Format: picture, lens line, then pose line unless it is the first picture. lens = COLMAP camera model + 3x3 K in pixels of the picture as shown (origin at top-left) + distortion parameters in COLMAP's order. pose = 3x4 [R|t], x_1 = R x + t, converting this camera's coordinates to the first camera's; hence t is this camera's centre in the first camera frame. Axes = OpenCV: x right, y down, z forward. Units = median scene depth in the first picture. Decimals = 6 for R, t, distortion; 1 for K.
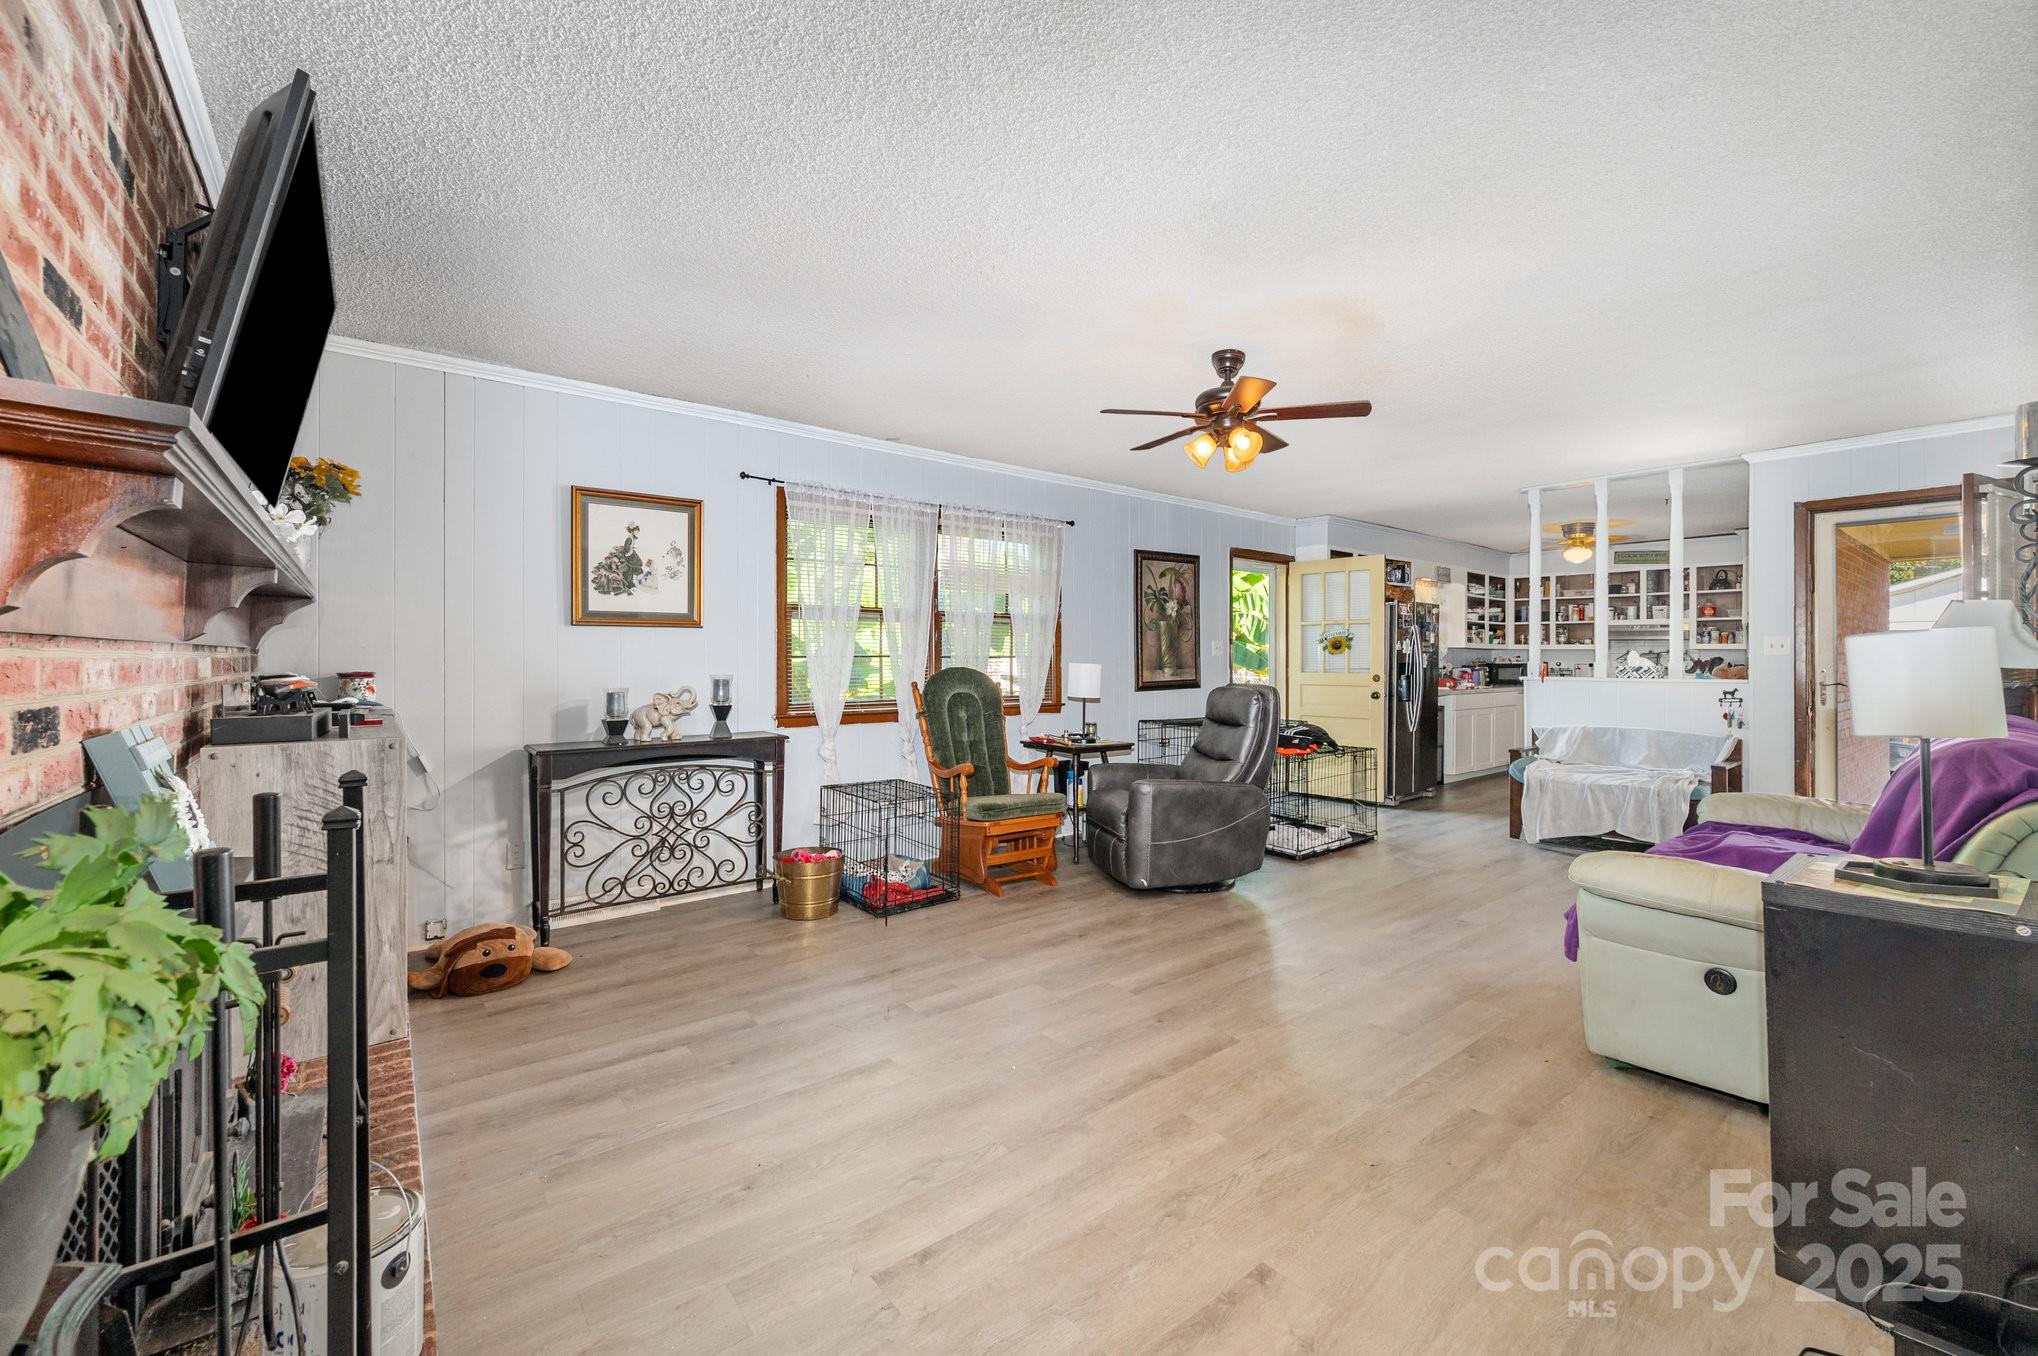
lens RADIAL K [[797.3, 0, 1020.3], [0, 797.3, 667.9], [0, 0, 1]] dist [-0.000518, -0.000478]
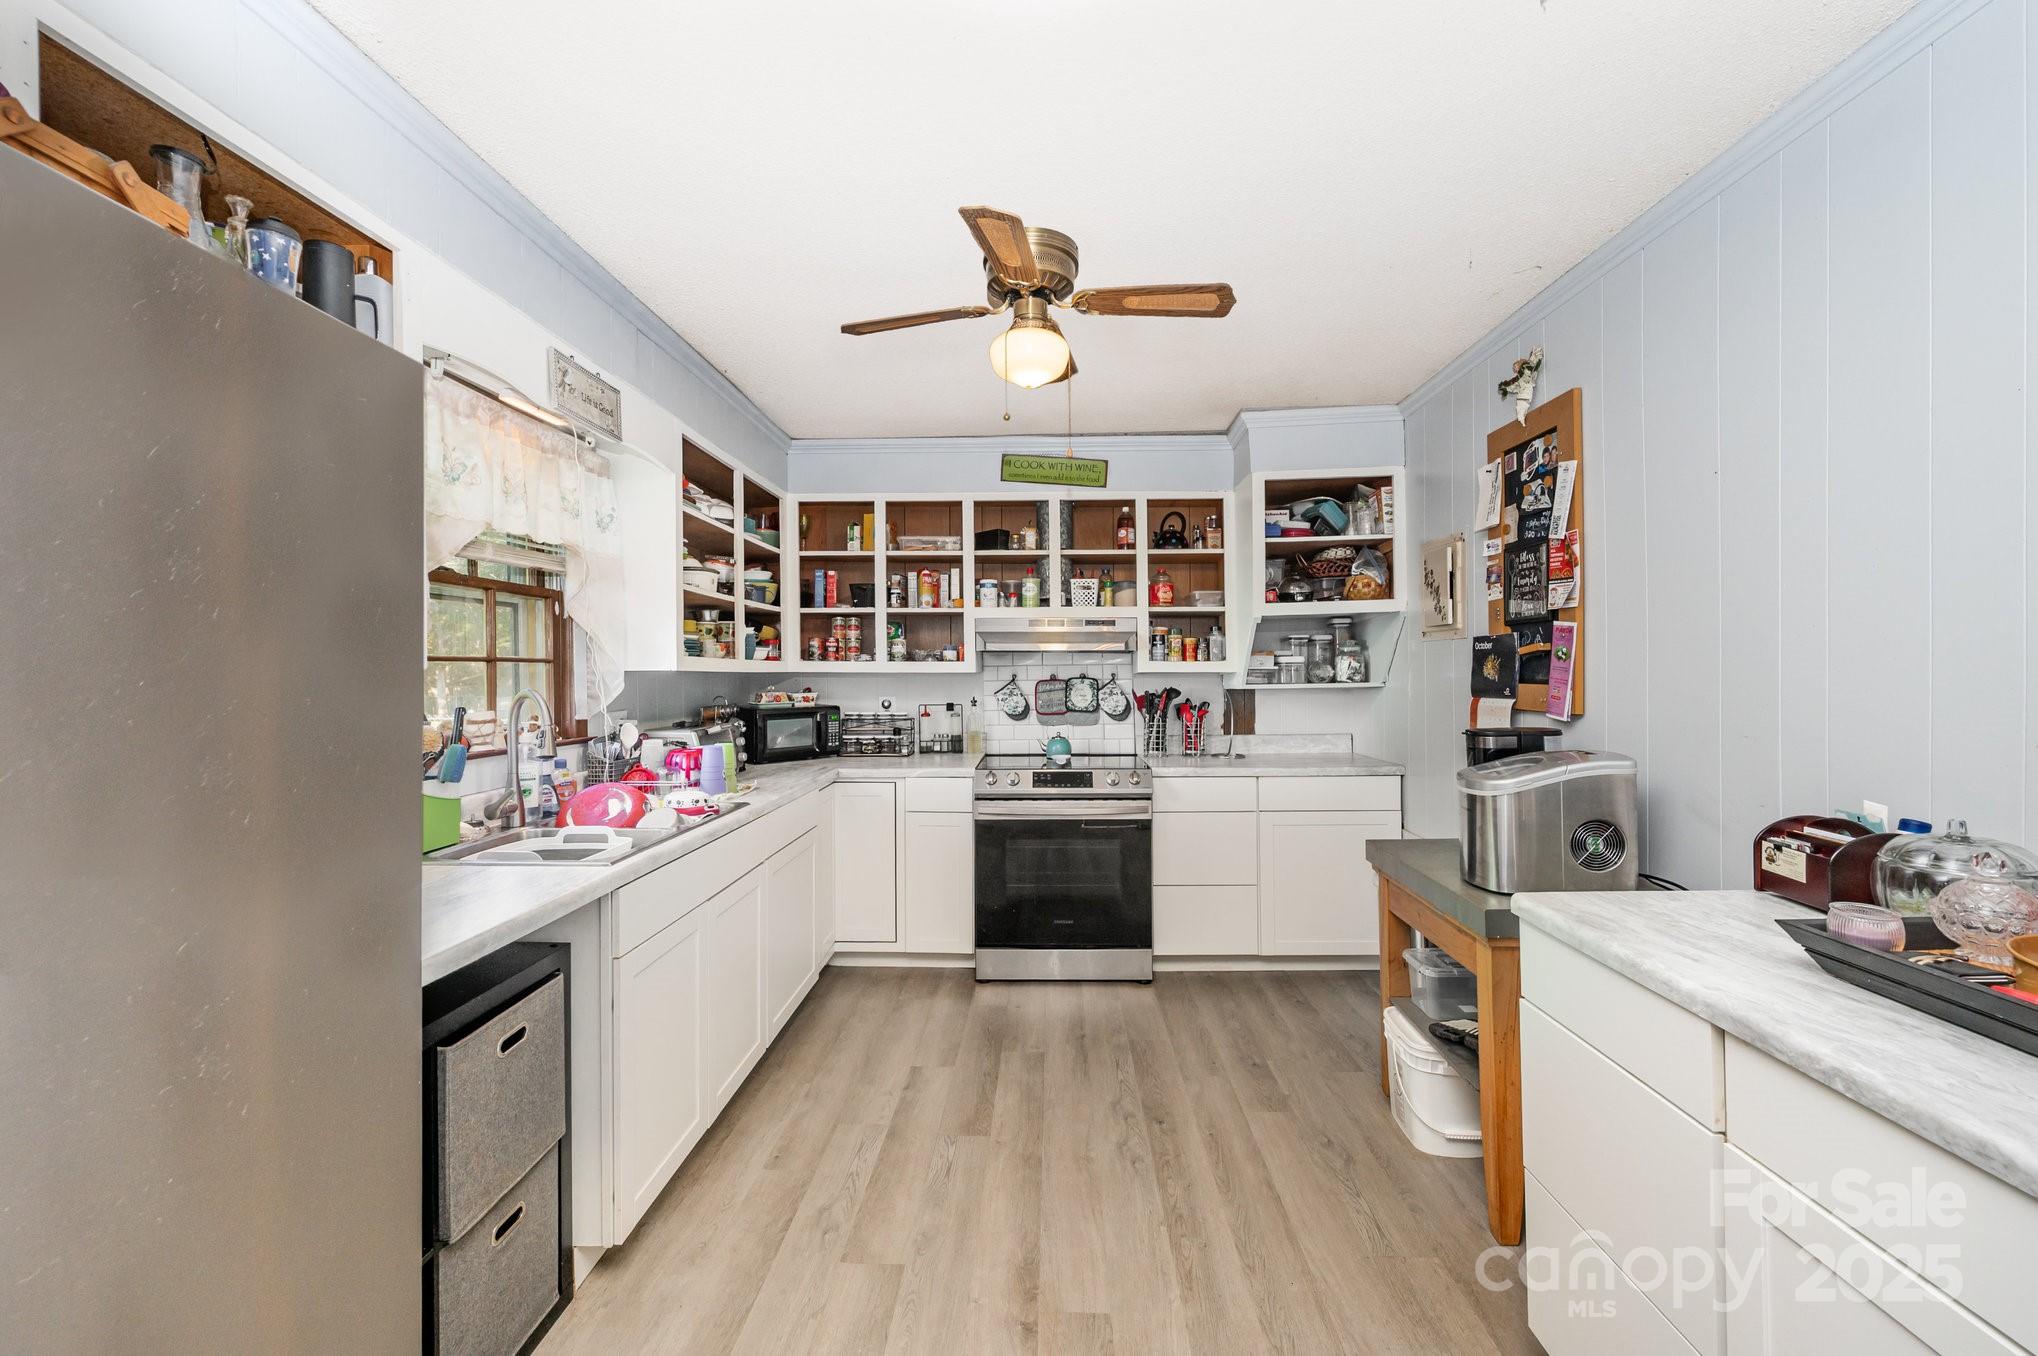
lens RADIAL K [[797.3, 0, 1018.0], [0, 797.3, 670.7], [0, 0, 1]] dist [-0.000518, -0.000478]
pose [[0.655504, -0.010513, 0.755118, 0.394311], [0.017441, 0.999847, -0.001220, -0.022608], [-0.754990, 0.013970, 0.655588, 0.666583]]
